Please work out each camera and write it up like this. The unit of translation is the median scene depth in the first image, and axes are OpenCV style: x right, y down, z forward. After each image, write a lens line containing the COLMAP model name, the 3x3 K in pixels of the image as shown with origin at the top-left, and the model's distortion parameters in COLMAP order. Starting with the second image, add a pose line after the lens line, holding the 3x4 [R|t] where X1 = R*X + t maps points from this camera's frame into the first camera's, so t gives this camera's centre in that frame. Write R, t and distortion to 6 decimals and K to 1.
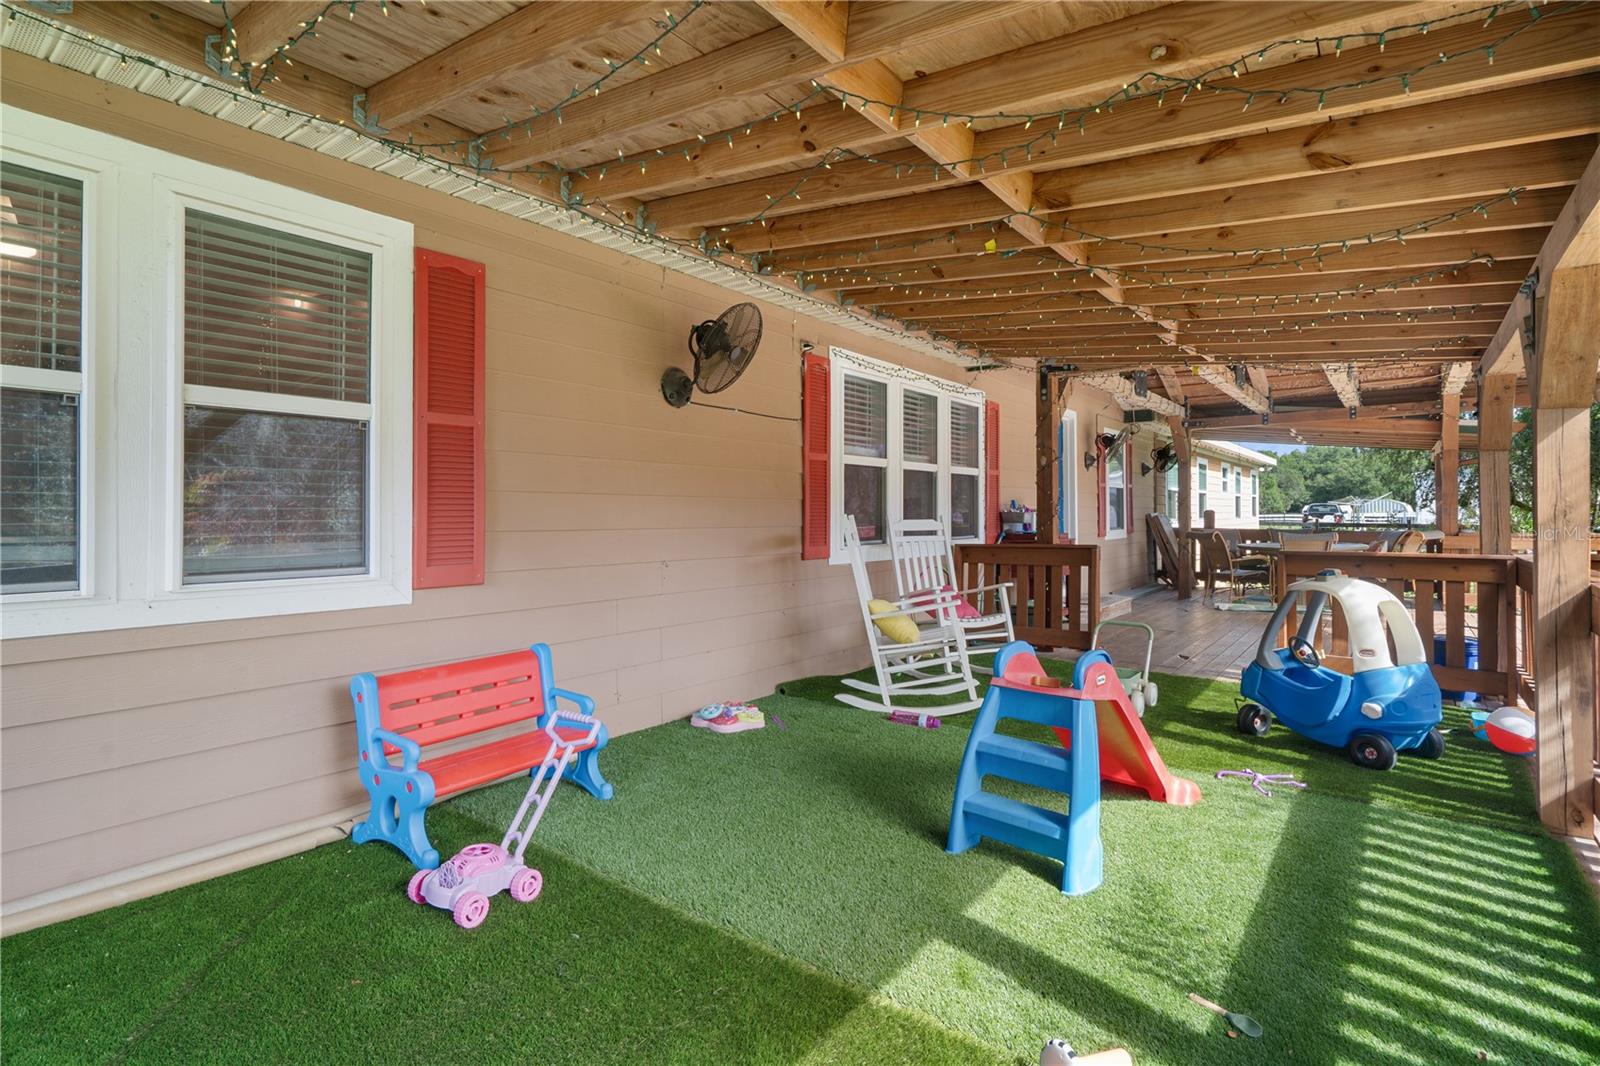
lens RADIAL K [[795.3, 0, 800.0], [0, 795.3, 533.0], [0, 0, 1]] dist [-0.000209, -0.000354]
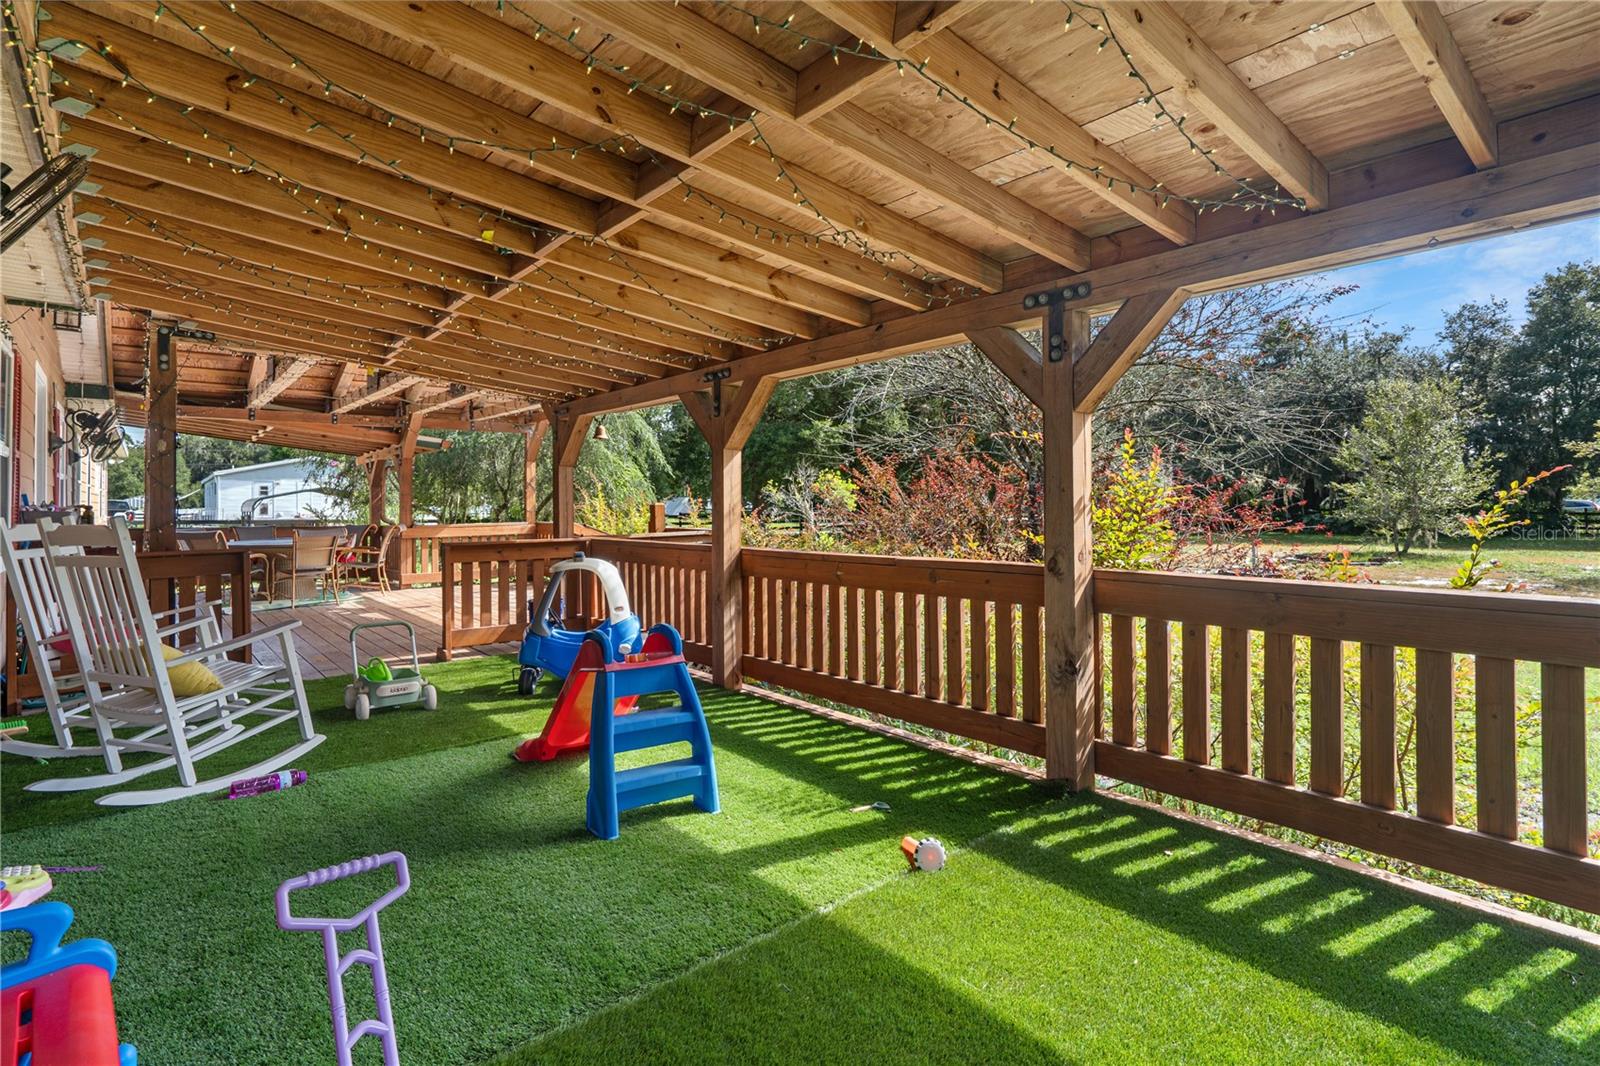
lens RADIAL K [[766.4, 0, 800.0], [0, 766.4, 533.0], [0, 0, 1]] dist [-0.001053, -0.000143]
pose [[0.209716, -0.035989, 0.977100, -0.846459], [0.029340, 0.999104, 0.030502, -0.026036], [-0.977322, 0.022272, 0.210584, 0.623806]]
